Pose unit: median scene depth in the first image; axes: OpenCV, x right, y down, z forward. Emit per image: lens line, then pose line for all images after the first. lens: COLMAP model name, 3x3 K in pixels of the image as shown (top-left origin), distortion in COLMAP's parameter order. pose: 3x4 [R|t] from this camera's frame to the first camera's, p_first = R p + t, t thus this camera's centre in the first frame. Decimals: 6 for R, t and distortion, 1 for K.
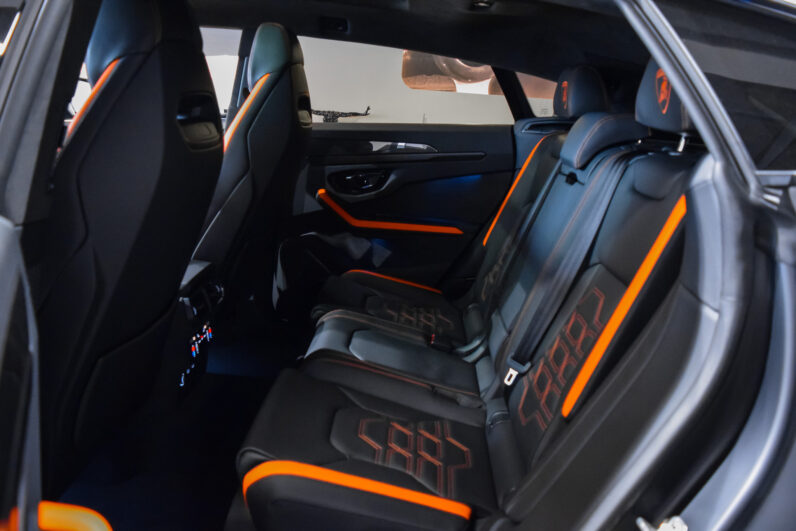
lens RADIAL K [[624.8, 0, 396.4], [0, 624.8, 260.6], [0, 0, 1]] dist [-0.083067, 0.003620]
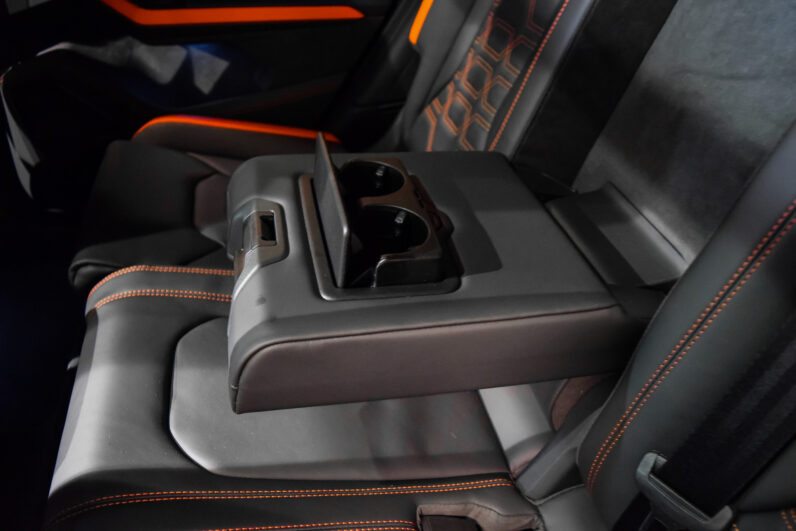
lens RADIAL K [[624.8, 0, 391.6], [0, 624.8, 264.6], [0, 0, 1]] dist [-0.083067, 0.003620]
pose [[0.967937, -0.163740, 0.190491, -0.001863], [0.076804, 0.914948, 0.396196, -0.060255], [-0.239163, -0.368862, 0.898188, 0.490605]]
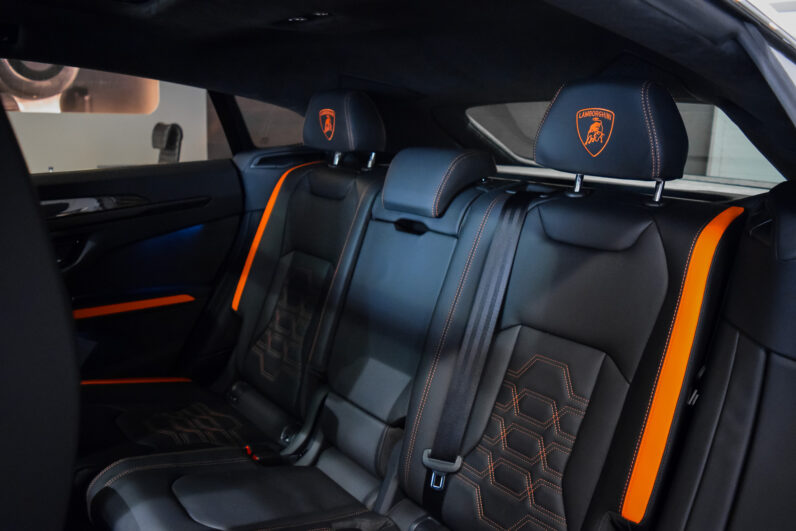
lens RADIAL K [[624.8, 0, 394.2], [0, 624.8, 272.5], [0, 0, 1]] dist [-0.083067, 0.003620]
pose [[0.757260, -0.187583, 0.625596, -0.201753], [0.180940, 0.980629, 0.075018, -0.096918], [-0.627549, 0.056387, 0.776532, 0.240041]]
